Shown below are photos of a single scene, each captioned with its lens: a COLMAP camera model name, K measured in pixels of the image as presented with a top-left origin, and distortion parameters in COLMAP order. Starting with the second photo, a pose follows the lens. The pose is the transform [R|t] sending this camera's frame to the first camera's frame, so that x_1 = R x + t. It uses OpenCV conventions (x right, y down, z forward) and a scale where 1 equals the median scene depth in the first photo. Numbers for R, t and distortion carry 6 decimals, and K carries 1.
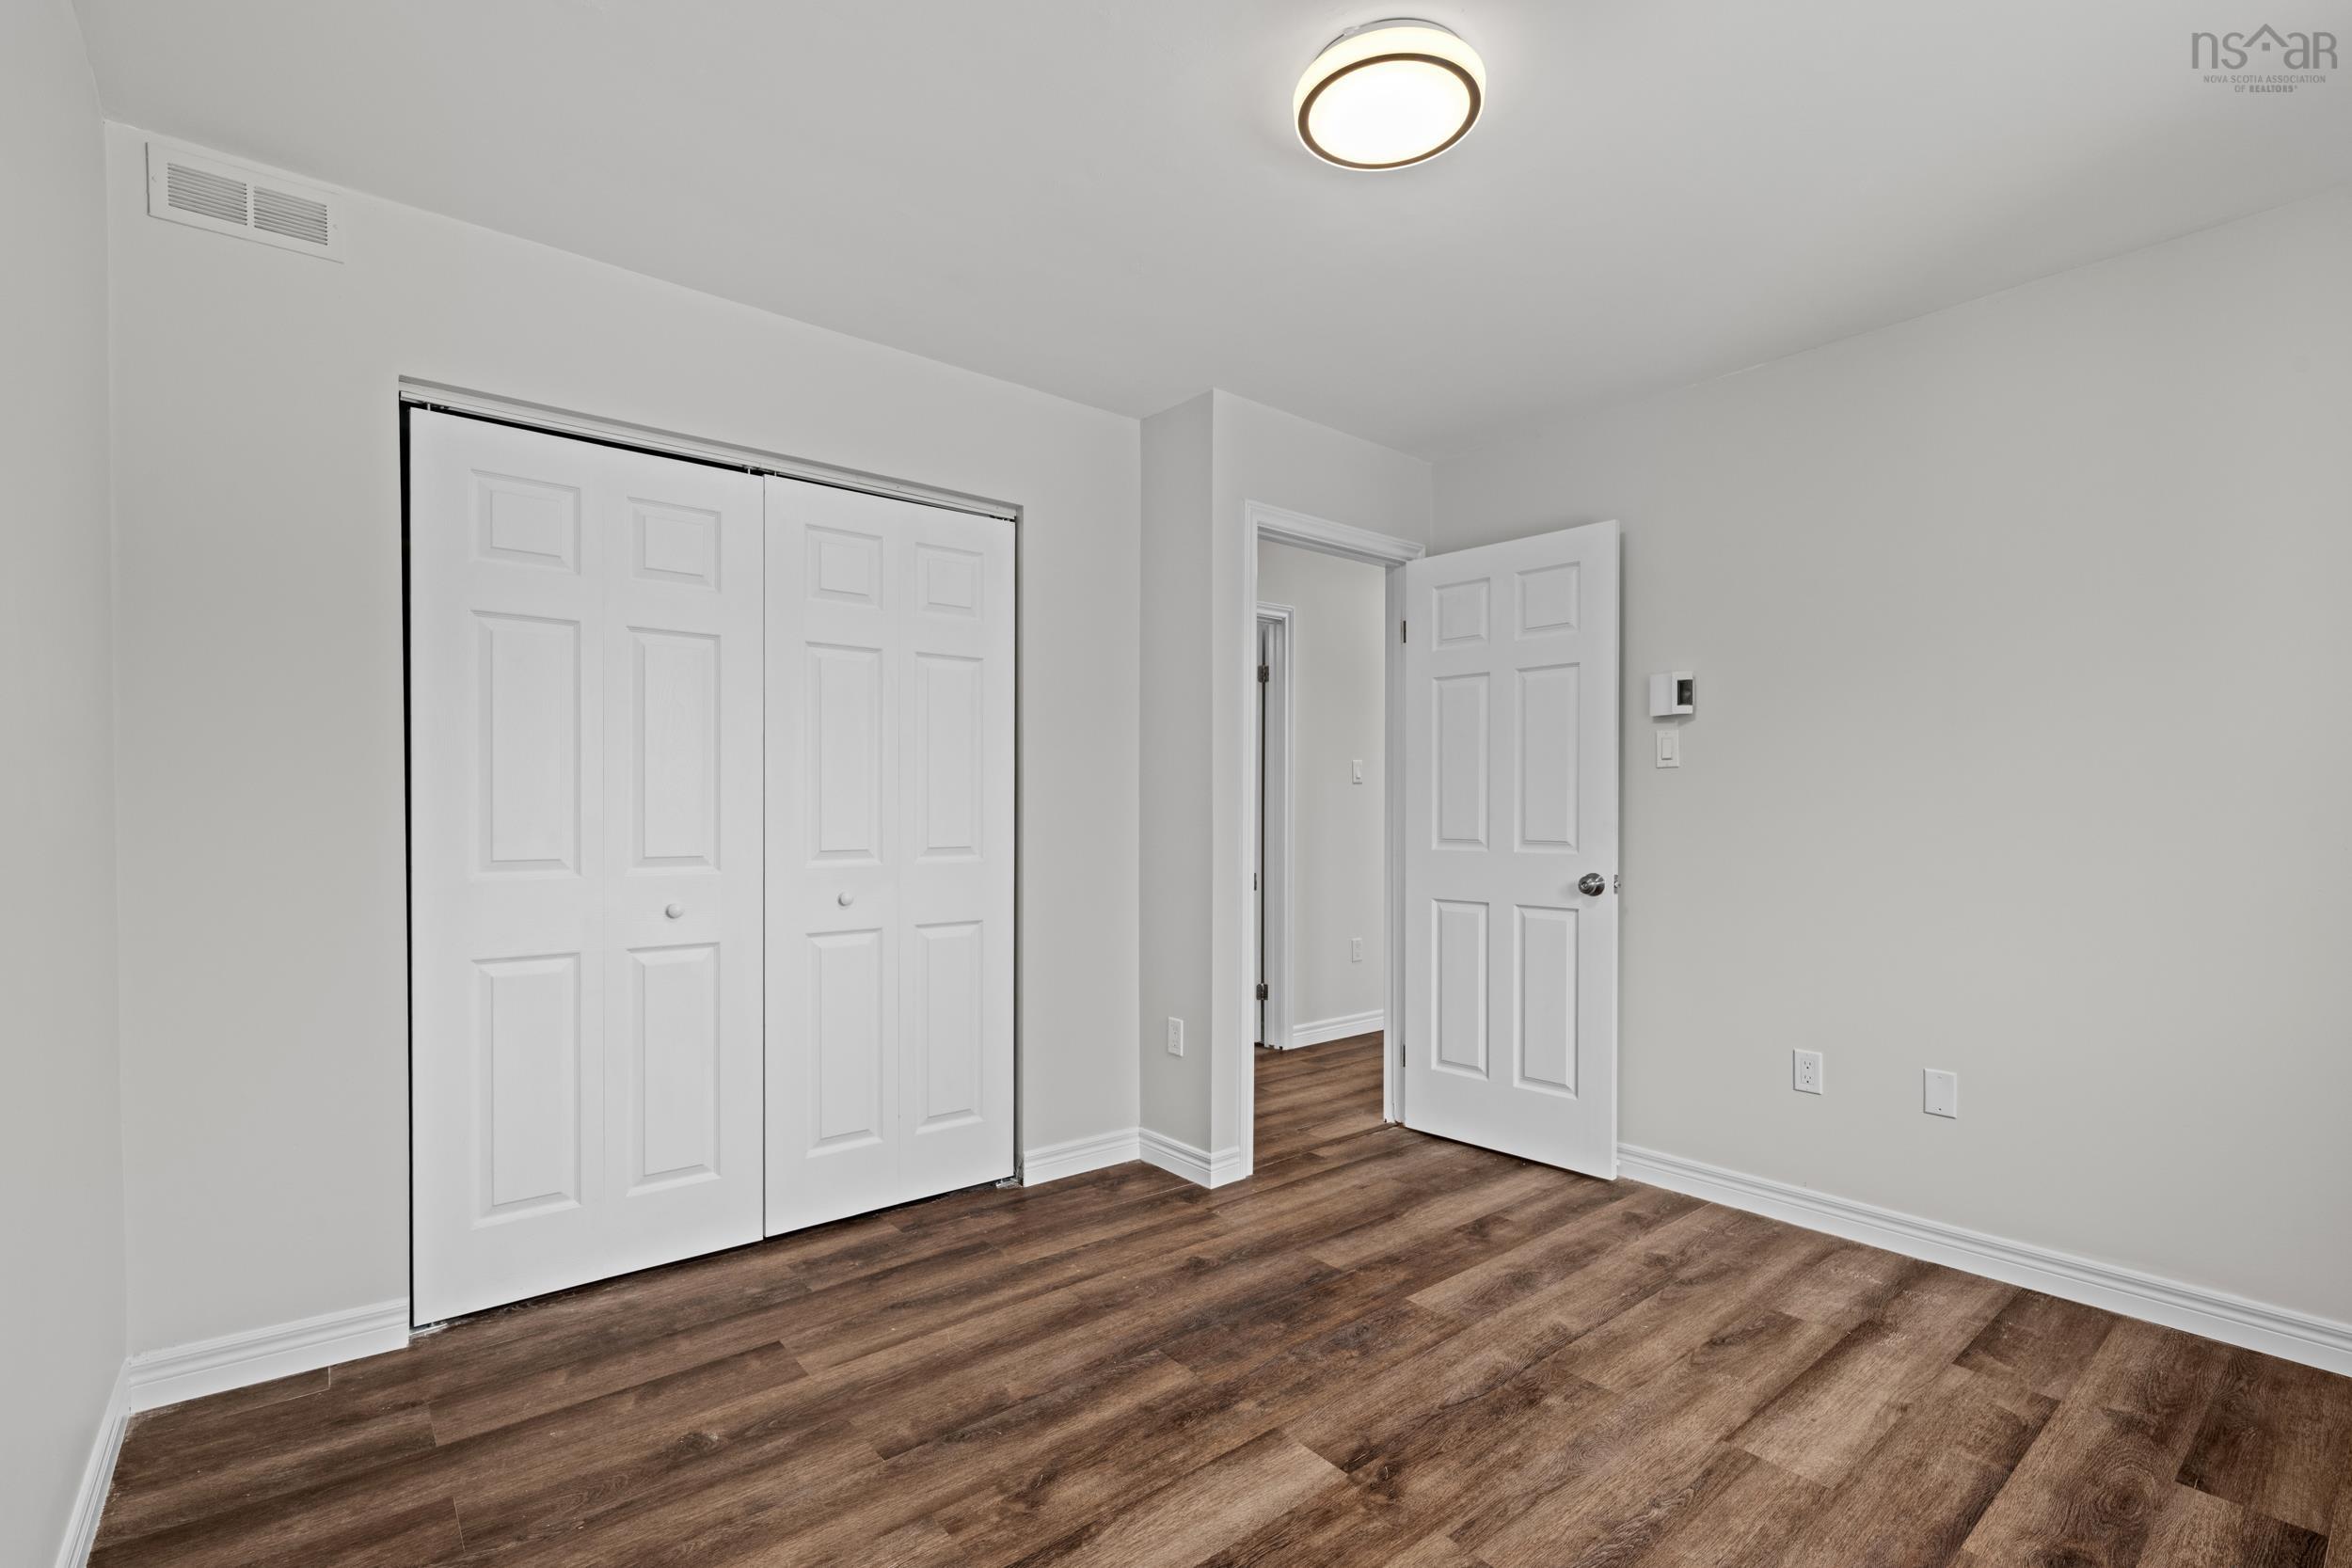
lens RADIAL K [[1047.4, 0, 1173.8], [0, 1047.4, 796.0], [0, 0, 1]] dist [-0.001741, 0.001002]
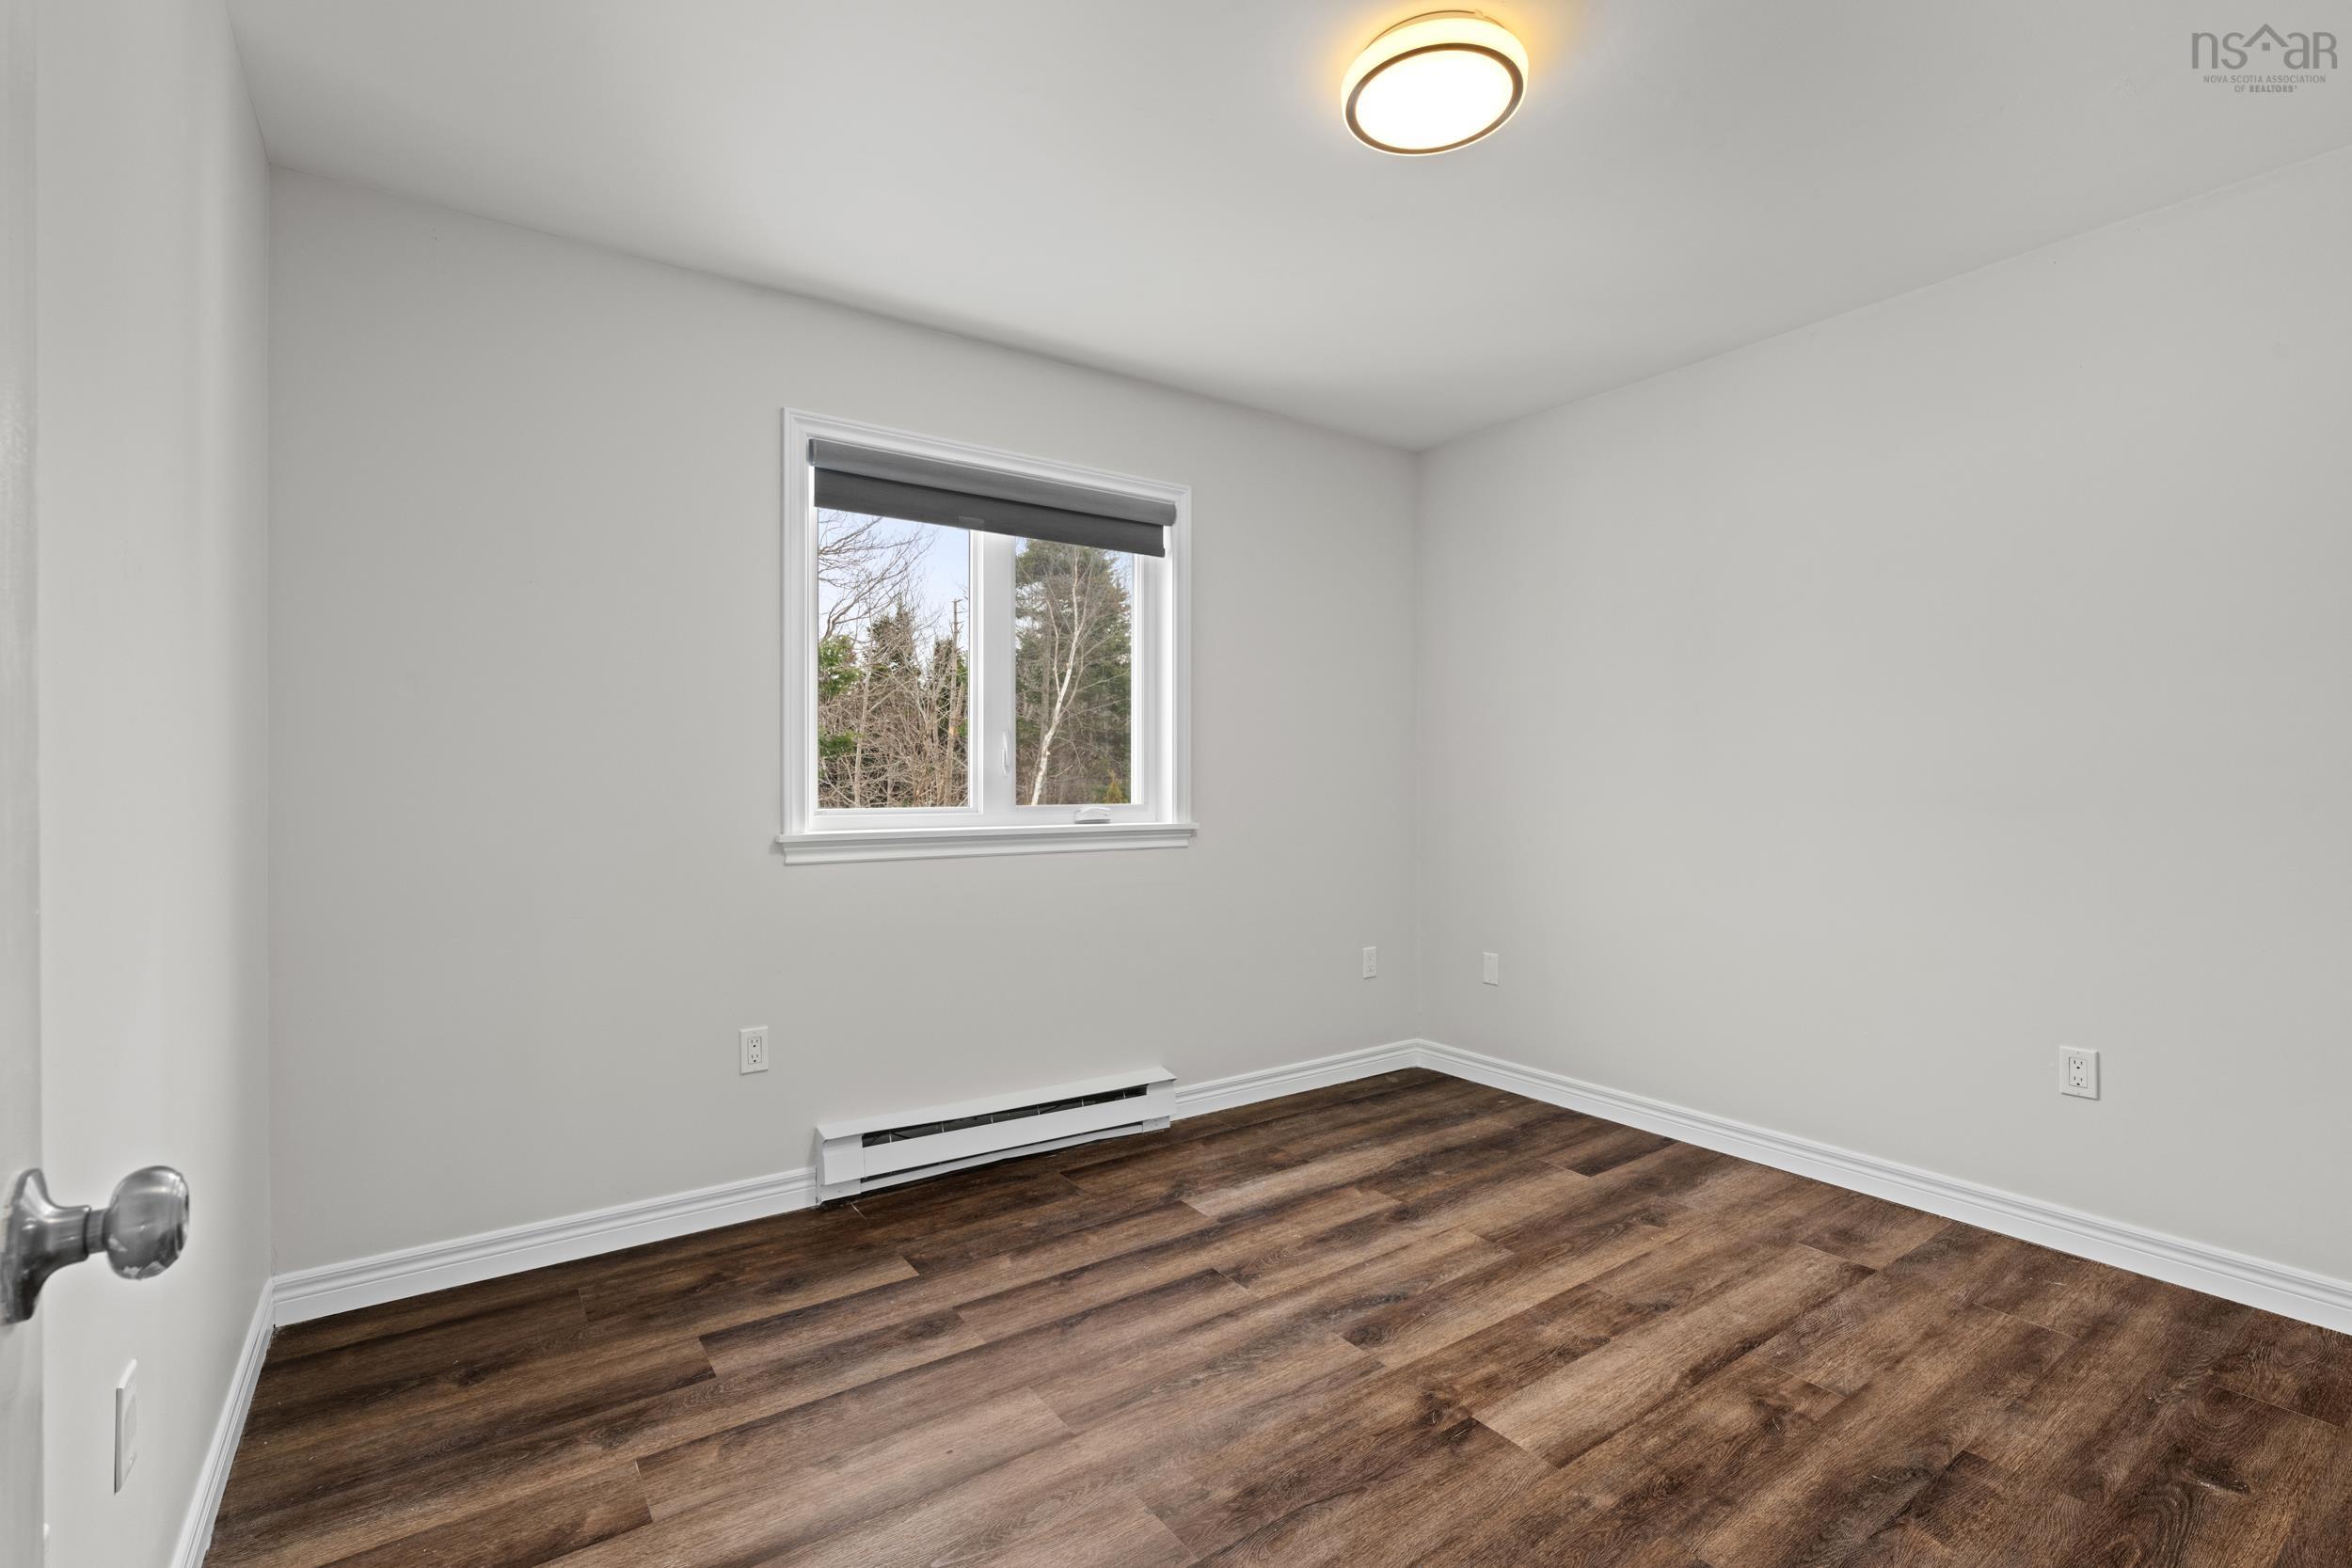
lens RADIAL K [[1047.4, 0, 1175.4], [0, 1047.4, 782.4], [0, 0, 1]] dist [-0.001741, 0.001002]
pose [[-0.997466, 0.001713, 0.071128, 0.373452], [0.001392, 0.999989, -0.004561, 0.025999], [-0.071135, -0.004450, -0.997457, 2.000319]]
